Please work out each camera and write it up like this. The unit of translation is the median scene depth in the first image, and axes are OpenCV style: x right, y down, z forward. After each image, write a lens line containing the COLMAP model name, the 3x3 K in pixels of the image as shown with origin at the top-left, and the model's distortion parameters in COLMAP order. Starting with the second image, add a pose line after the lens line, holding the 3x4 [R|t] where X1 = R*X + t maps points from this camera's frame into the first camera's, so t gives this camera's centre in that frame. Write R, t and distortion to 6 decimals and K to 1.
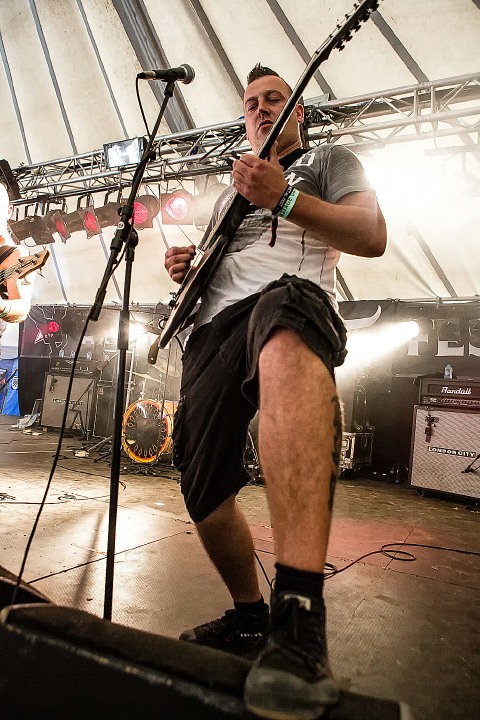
lens RADIAL K [[518.6, 0, 240.0], [0, 518.6, 360.0], [0, 0, 1]] dist [-0.090692, 0.080424]
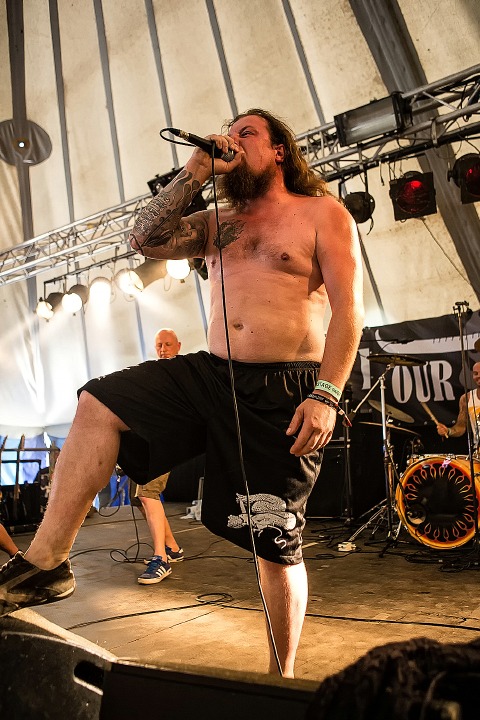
lens RADIAL K [[616.6, 0, 240.0], [0, 616.6, 360.0], [0, 0, 1]] dist [-0.032341, 0.005868]
pose [[0.980892, -0.152802, -0.120428, -0.339517], [0.143718, 0.986310, -0.080860, -0.026482], [0.131134, 0.062007, 0.989424, 0.135842]]
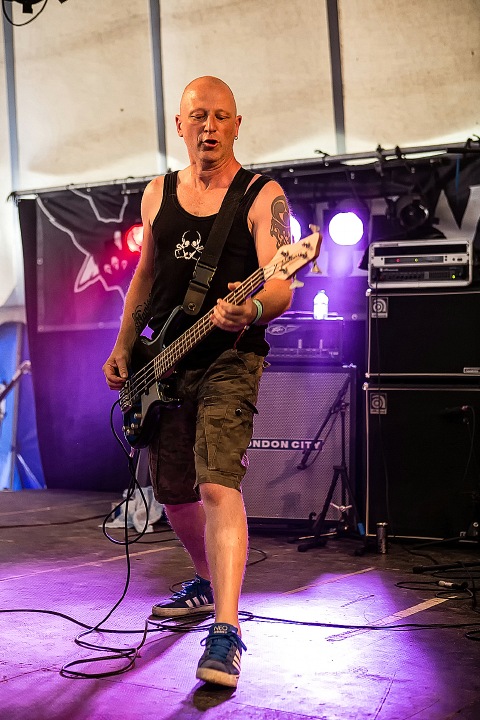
lens RADIAL K [[1158.8, 0, 240.0], [0, 1158.8, 360.0], [0, 0, 1]] dist [0.048891, -0.042901]
pose [[0.994491, -0.089925, -0.053856, -0.469660], [0.092340, 0.994748, 0.044164, -0.018076], [0.049601, -0.048894, 0.997572, 0.326287]]
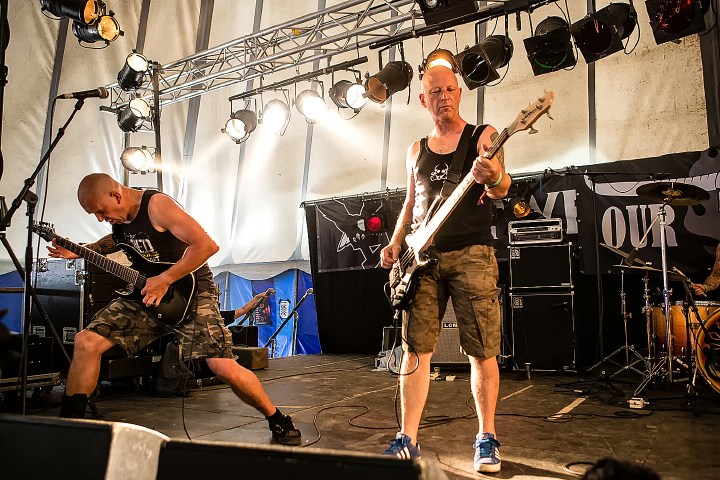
lens RADIAL K [[607.0, 0, 360.0], [0, 607.0, 240.0], [0, 0, 1]] dist [-0.097090, 0.133045]
pose [[0.991534, -0.121647, -0.045403, -0.636328], [0.120120, 0.992143, -0.034970, -0.028833], [0.049300, 0.029220, 0.998356, 0.286824]]
